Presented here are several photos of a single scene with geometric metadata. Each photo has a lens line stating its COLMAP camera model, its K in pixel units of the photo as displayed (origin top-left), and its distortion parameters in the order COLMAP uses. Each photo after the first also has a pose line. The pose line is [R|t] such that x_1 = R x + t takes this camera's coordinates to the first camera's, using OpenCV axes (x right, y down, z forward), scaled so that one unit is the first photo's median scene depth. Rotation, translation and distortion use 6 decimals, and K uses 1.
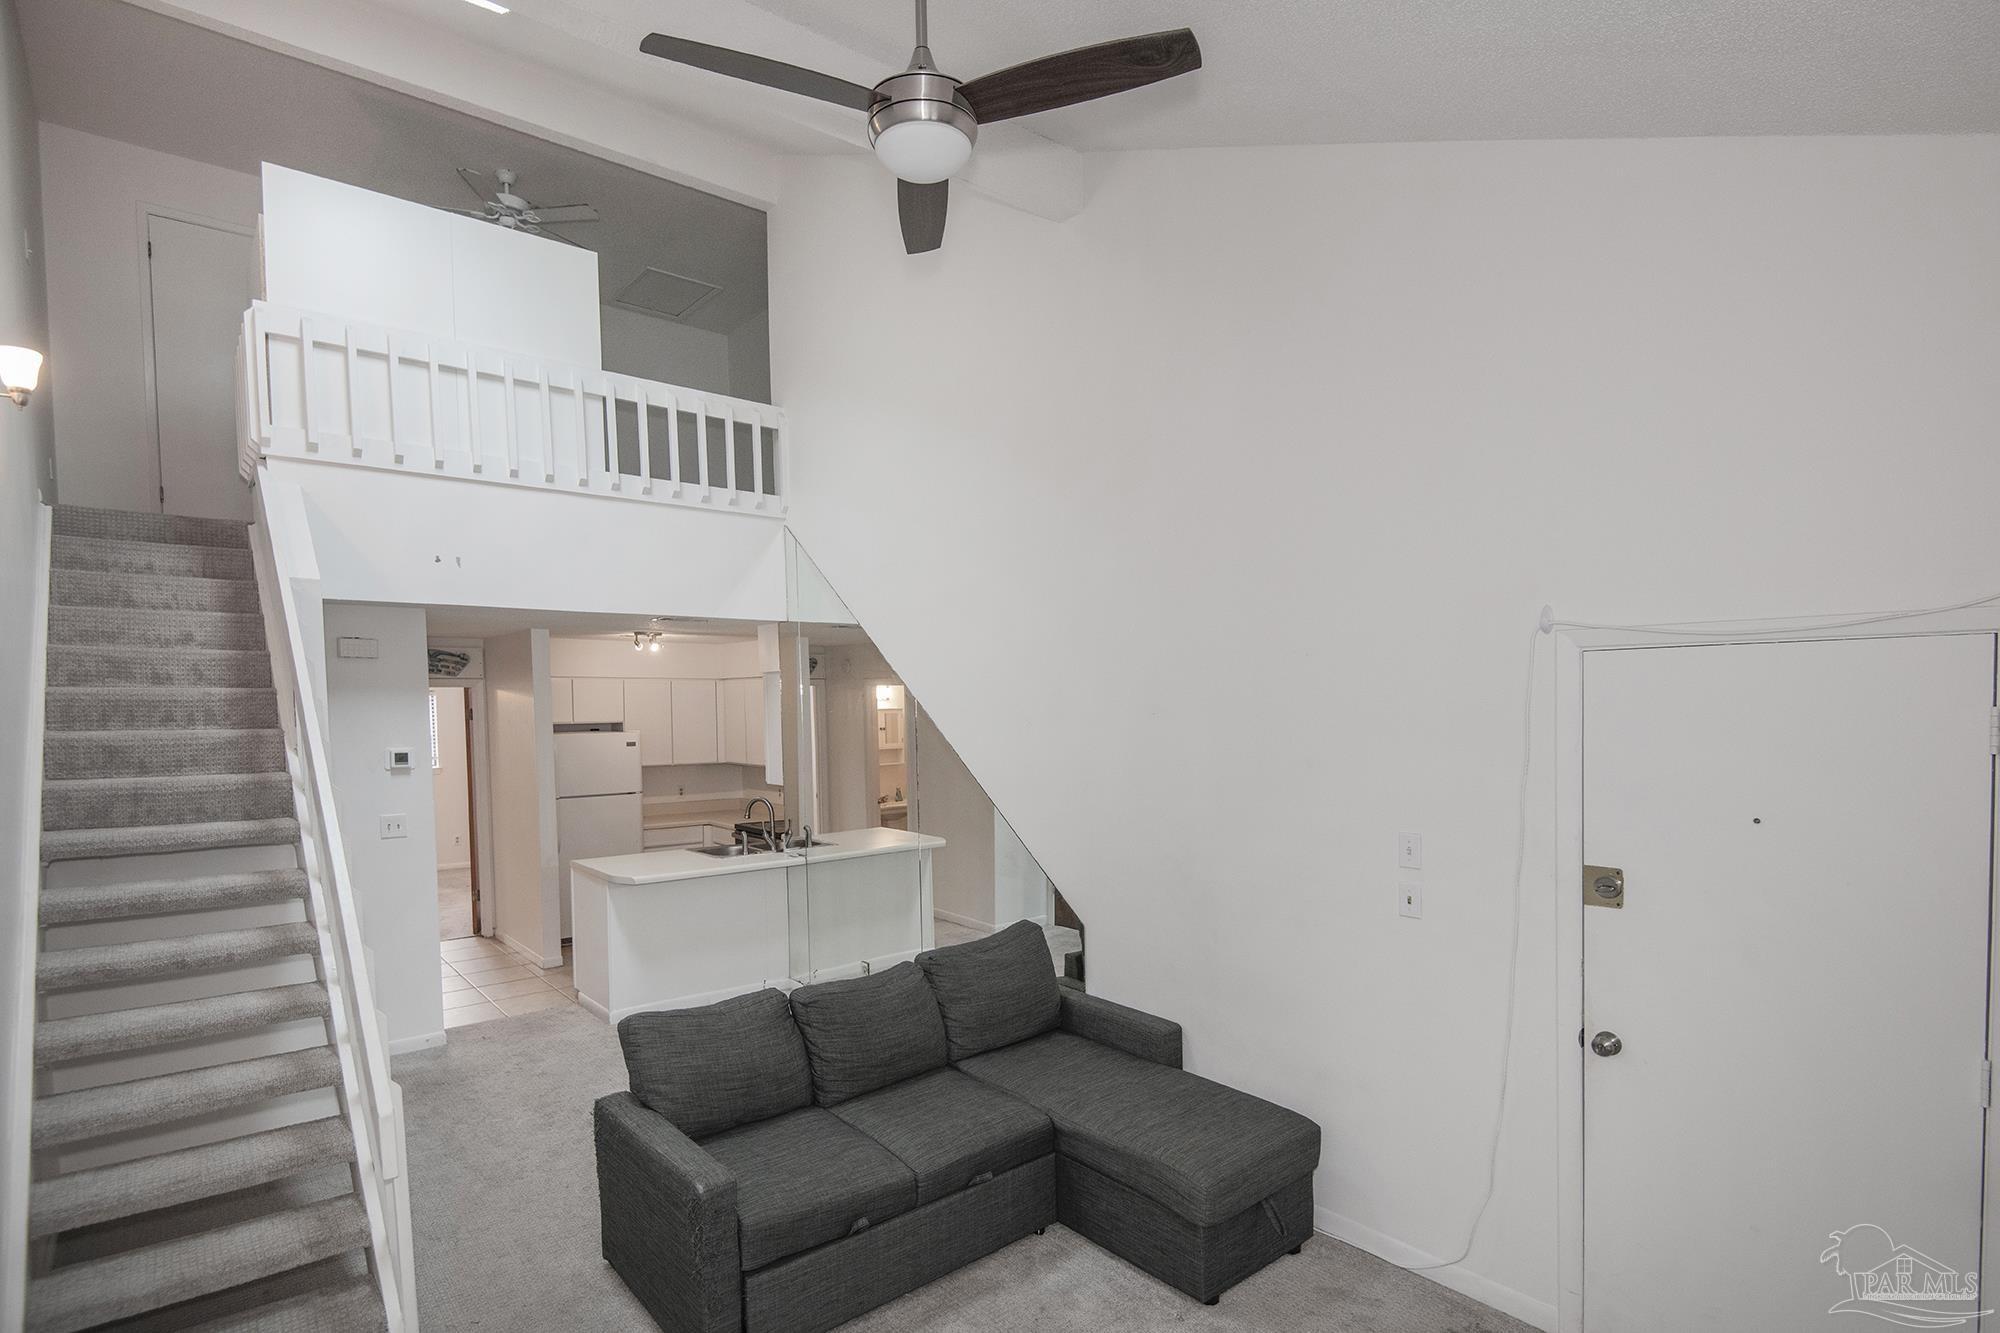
lens RADIAL K [[954.1, 0, 947.2], [0, 954.1, 767.9], [0, 0, 1]] dist [0.003420, -0.000066]
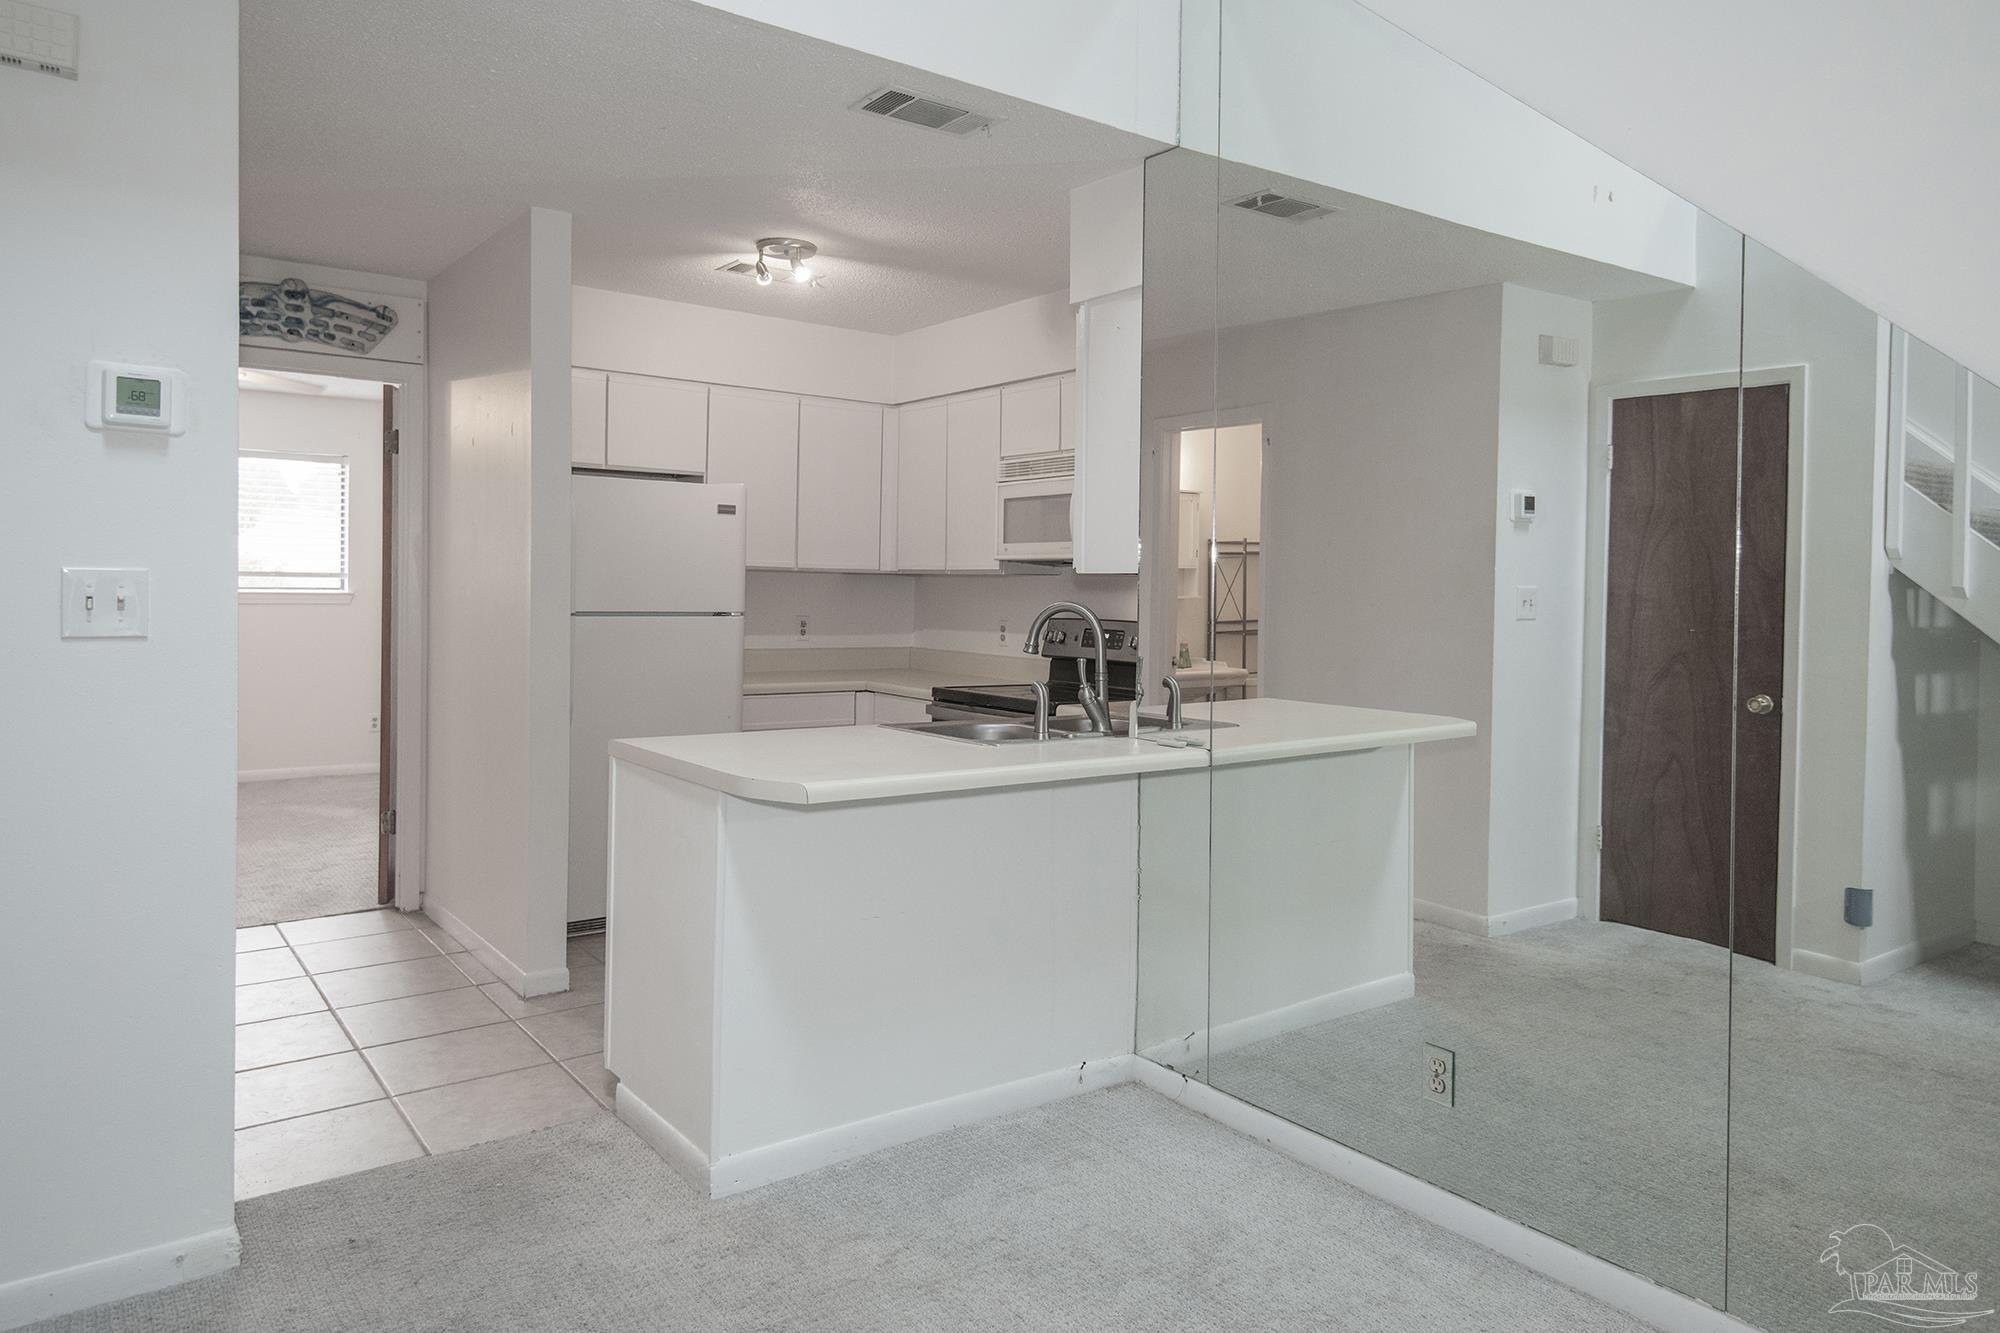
lens RADIAL K [[1241.6, 0, 1007.7], [0, 1241.6, 612.1], [0, 0, 1]] dist [0.012545, -0.000756]
pose [[0.999332, 0.025669, -0.026000, -0.254383], [-0.026855, 0.998564, -0.046361, 0.073774], [0.024772, 0.047028, 0.998586, 0.568837]]
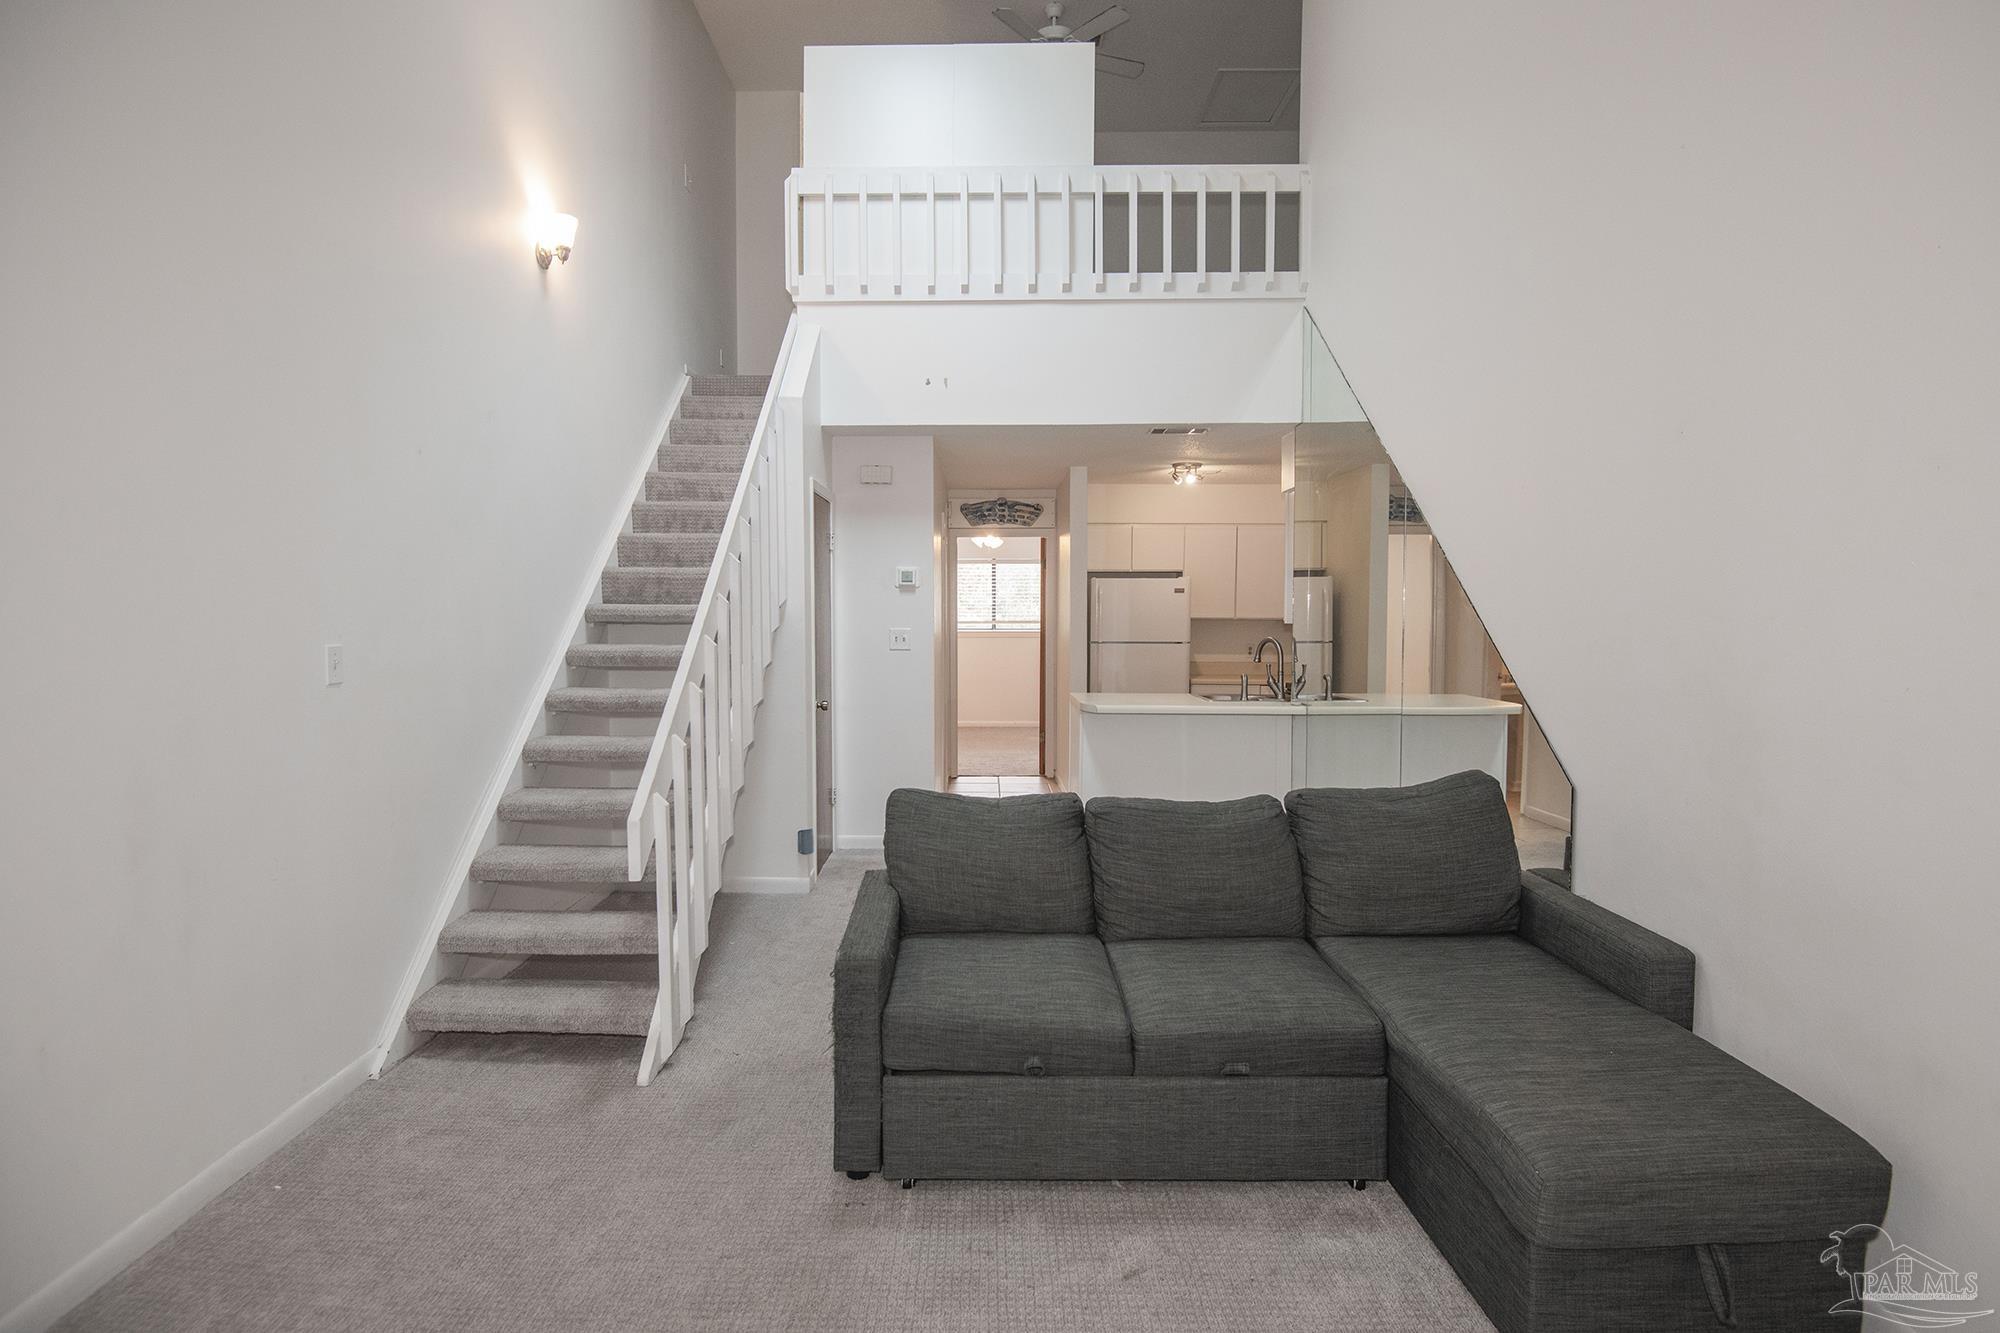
lens RADIAL K [[987.7, 0, 989.5], [0, 987.7, 695.8], [0, 0, 1]] dist [0.001859, -0.029052]
pose [[0.779740, 0.058225, -0.623390, 0.196134], [-0.046038, 0.998303, 0.035658, 0.076512], [0.624408, 0.000896, 0.781098, 0.177266]]
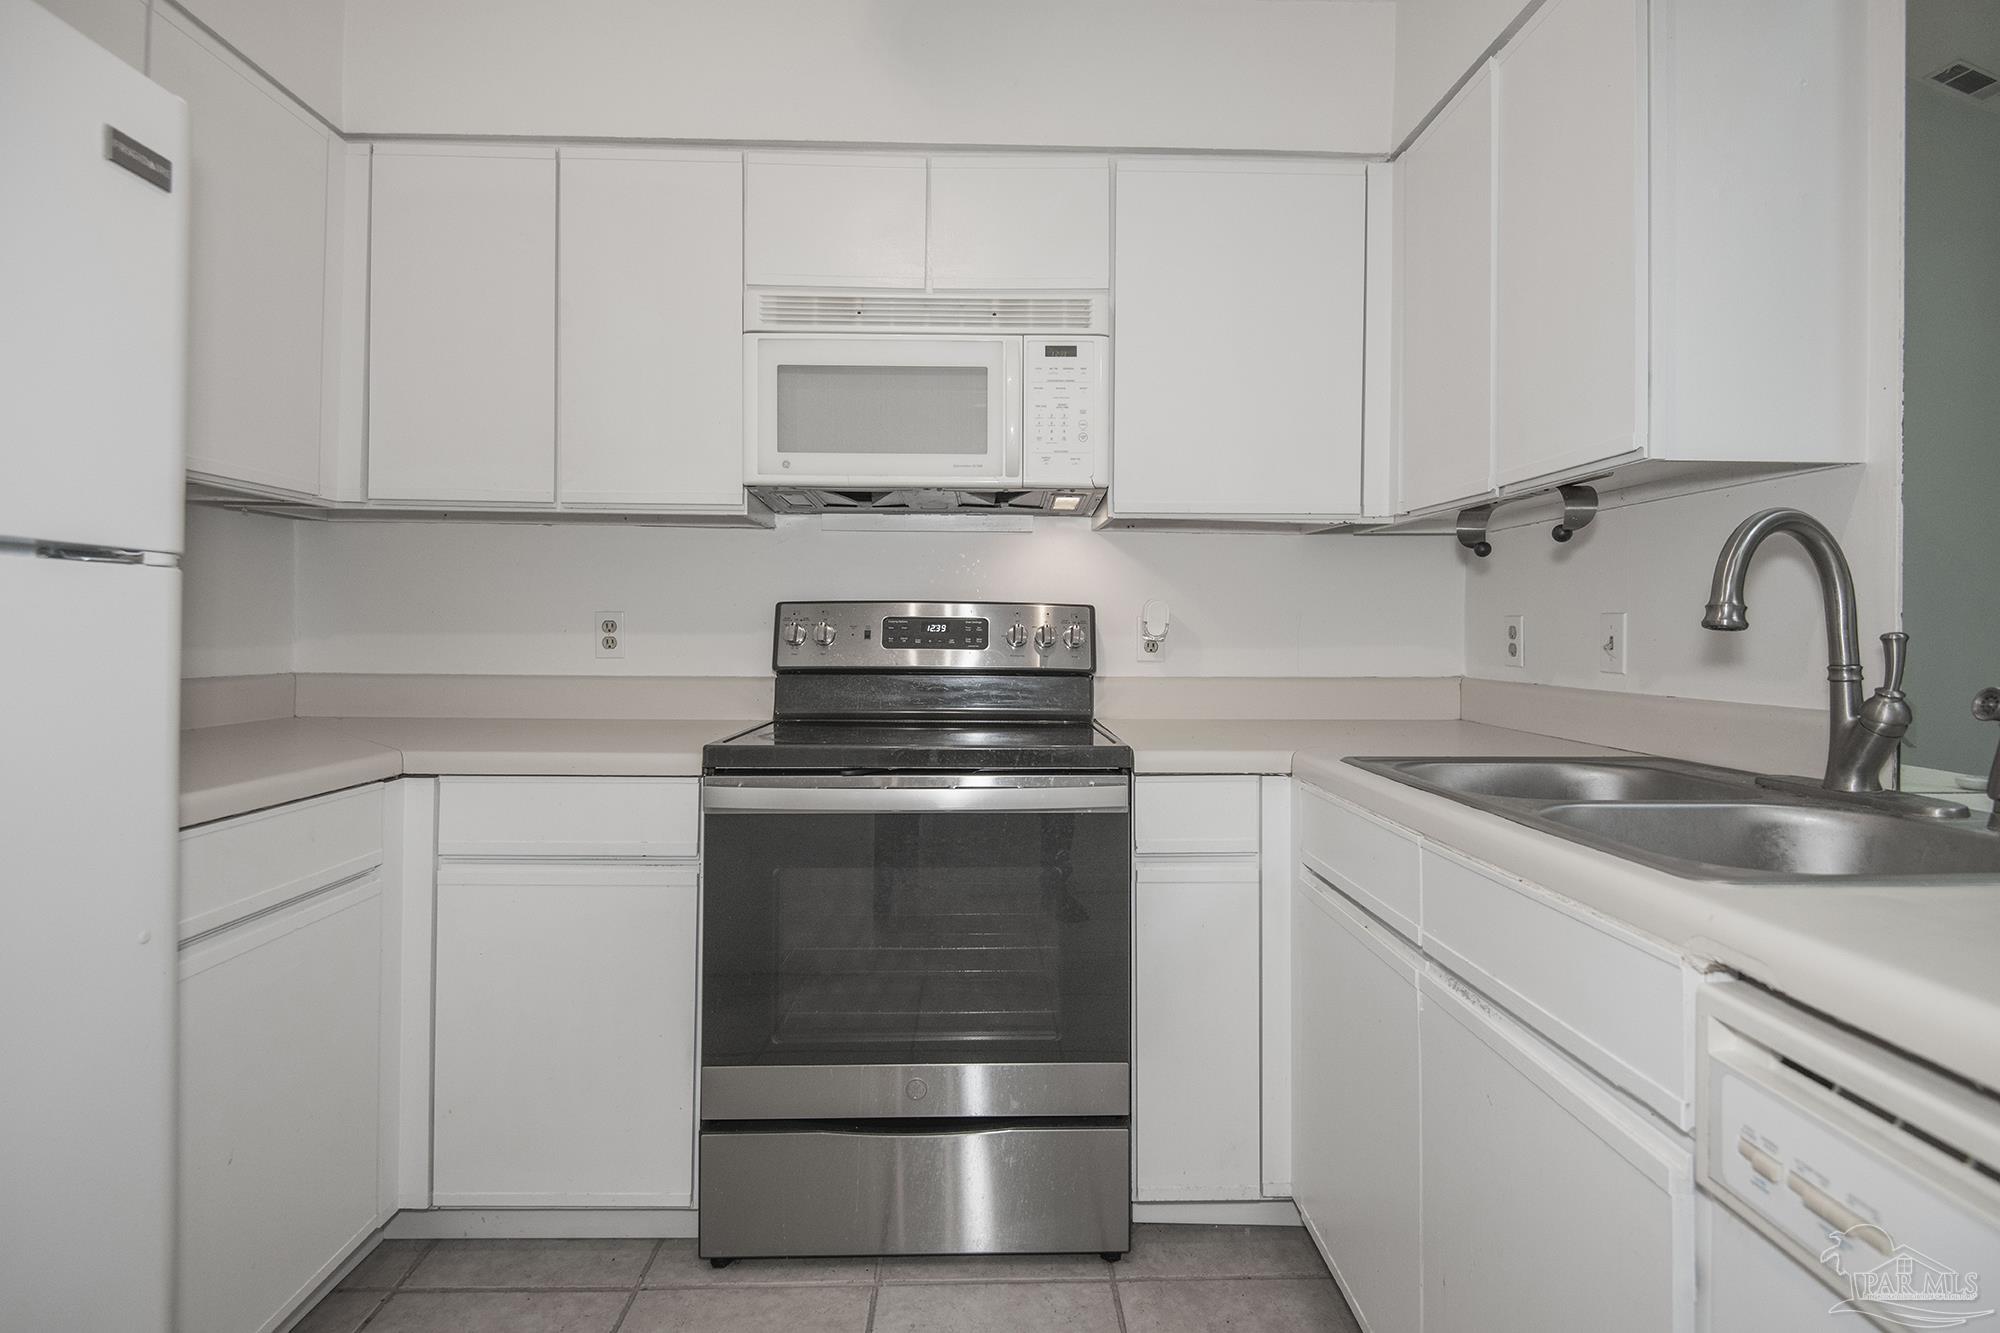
lens RADIAL K [[937.6, 0, 1000.0], [0, 937.6, 666.5], [0, 0, 1]] dist [0.001354, -0.015234]
pose [[0.611496, -0.014620, 0.791113, -0.520516], [0.038144, 0.999212, -0.011018, 0.069499], [-0.790328, 0.036913, 0.611571, 1.214678]]
